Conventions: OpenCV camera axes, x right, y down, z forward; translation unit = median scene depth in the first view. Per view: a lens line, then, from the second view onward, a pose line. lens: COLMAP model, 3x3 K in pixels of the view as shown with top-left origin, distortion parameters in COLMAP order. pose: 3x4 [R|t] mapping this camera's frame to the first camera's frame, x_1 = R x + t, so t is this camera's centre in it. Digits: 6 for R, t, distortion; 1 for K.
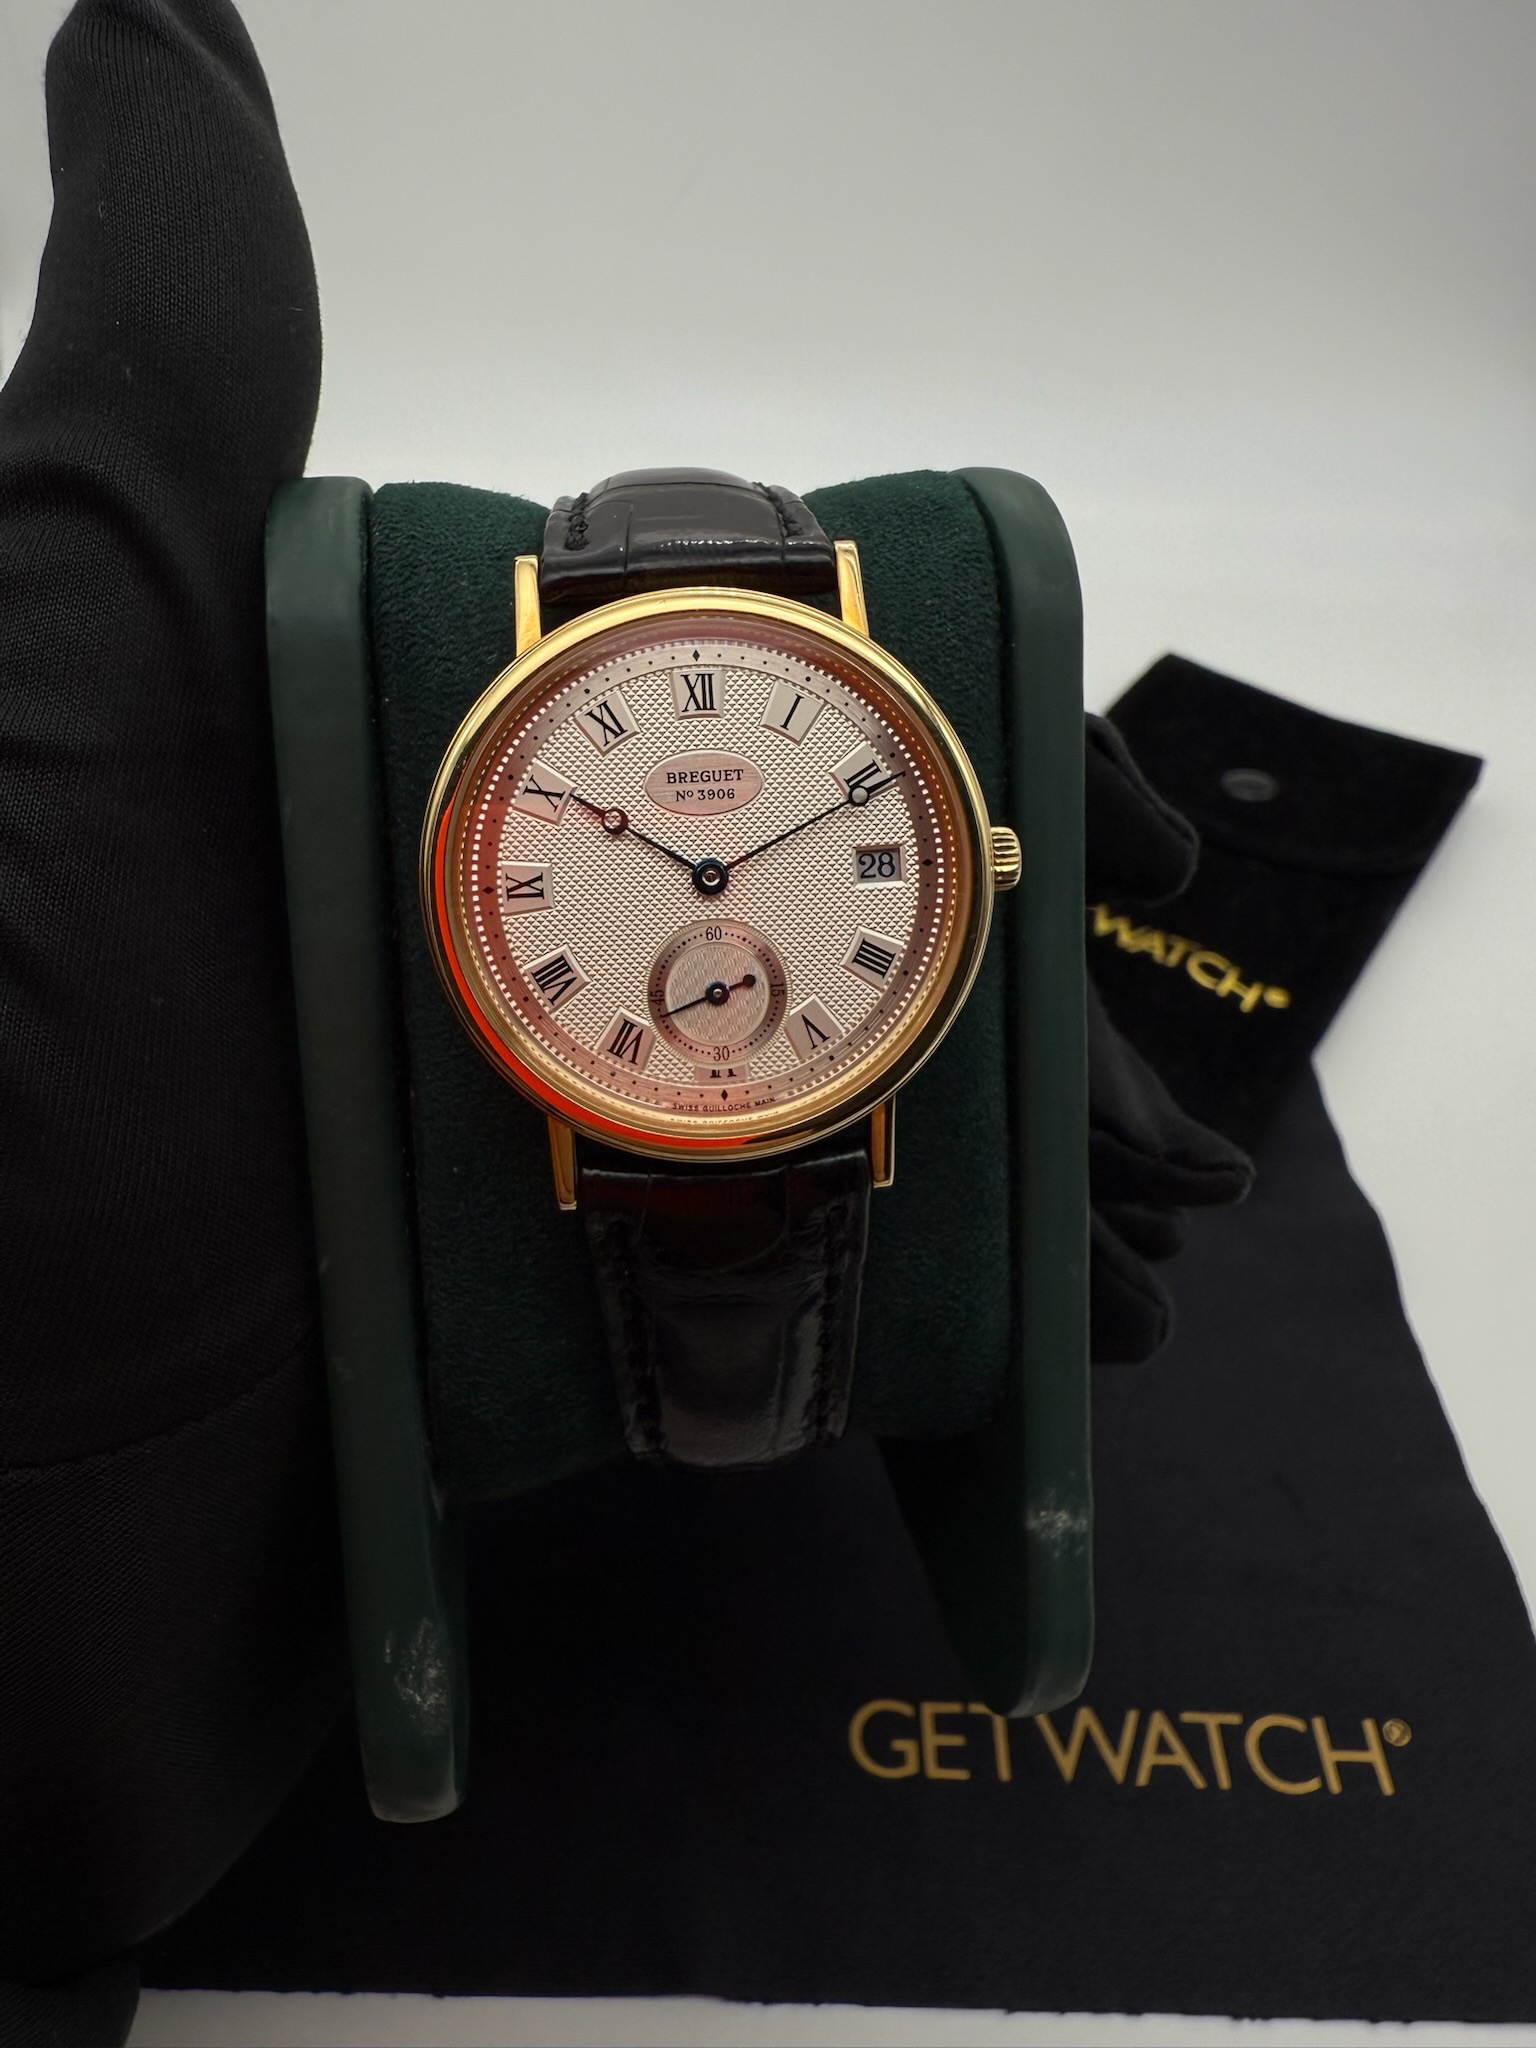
lens RADIAL K [[1587.9, 0, 782.4], [0, 1587.9, 951.0], [0, 0, 1]] dist [0.020125, 0.012769]
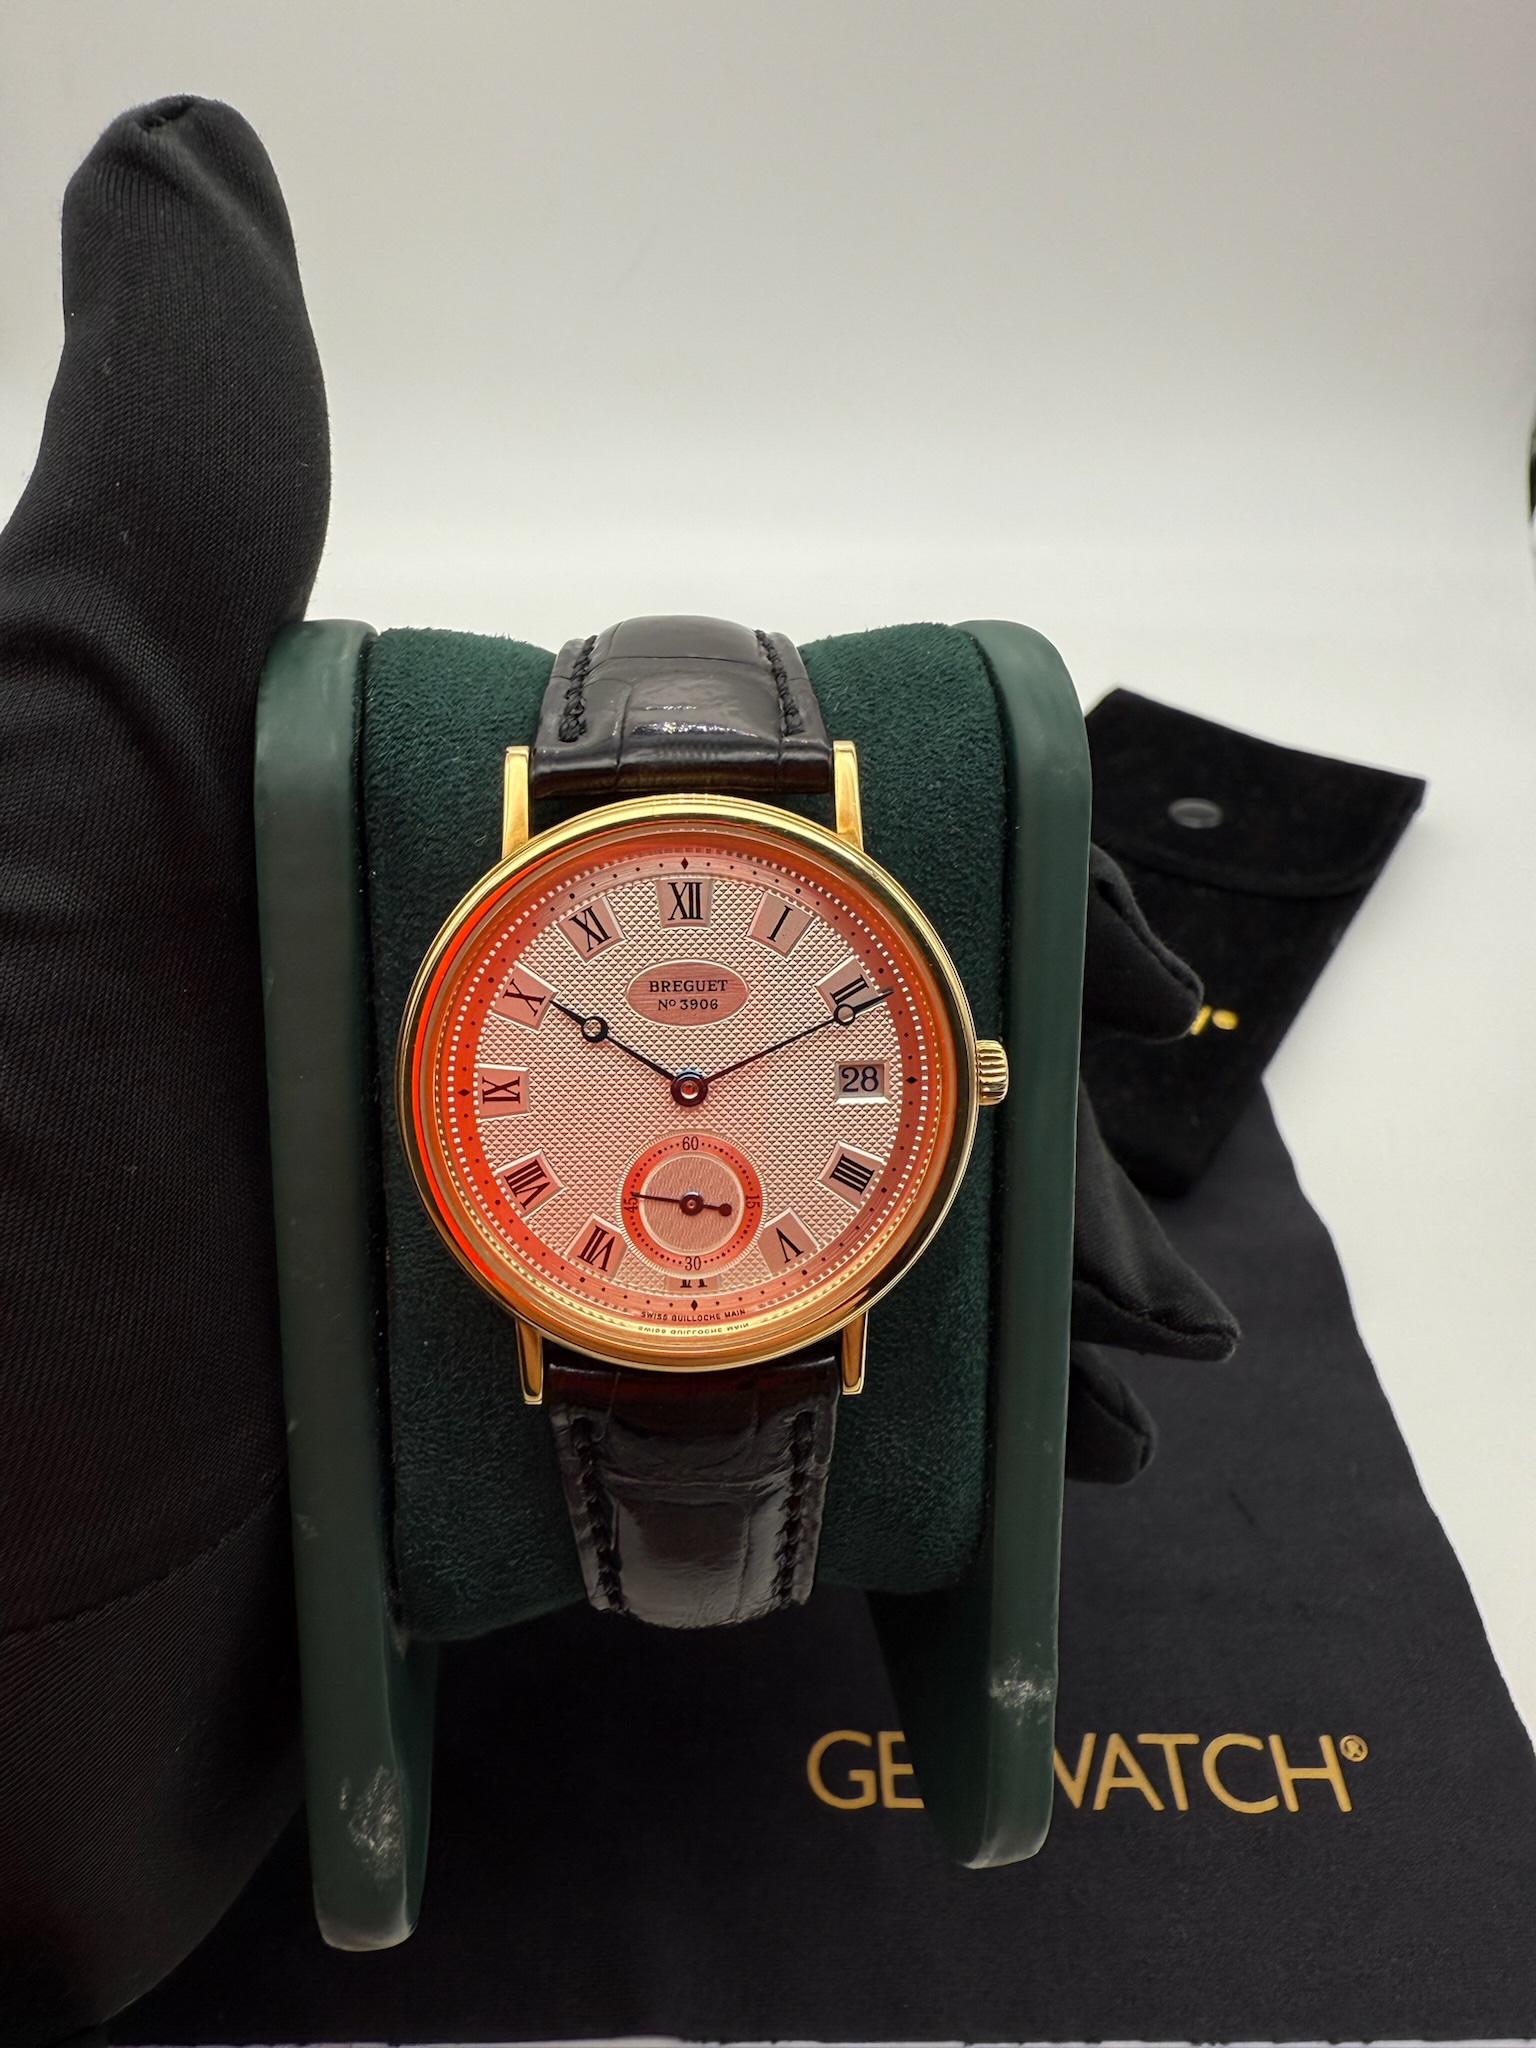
lens RADIAL K [[1587.9, 0, 772.4], [0, 1587.9, 943.6], [0, 0, 1]] dist [0.020125, 0.012769]
pose [[0.998668, 0.046645, -0.022063, 0.023247], [-0.045878, 0.998365, 0.034090, -0.169738], [0.023617, -0.033032, 0.999175, 0.020769]]
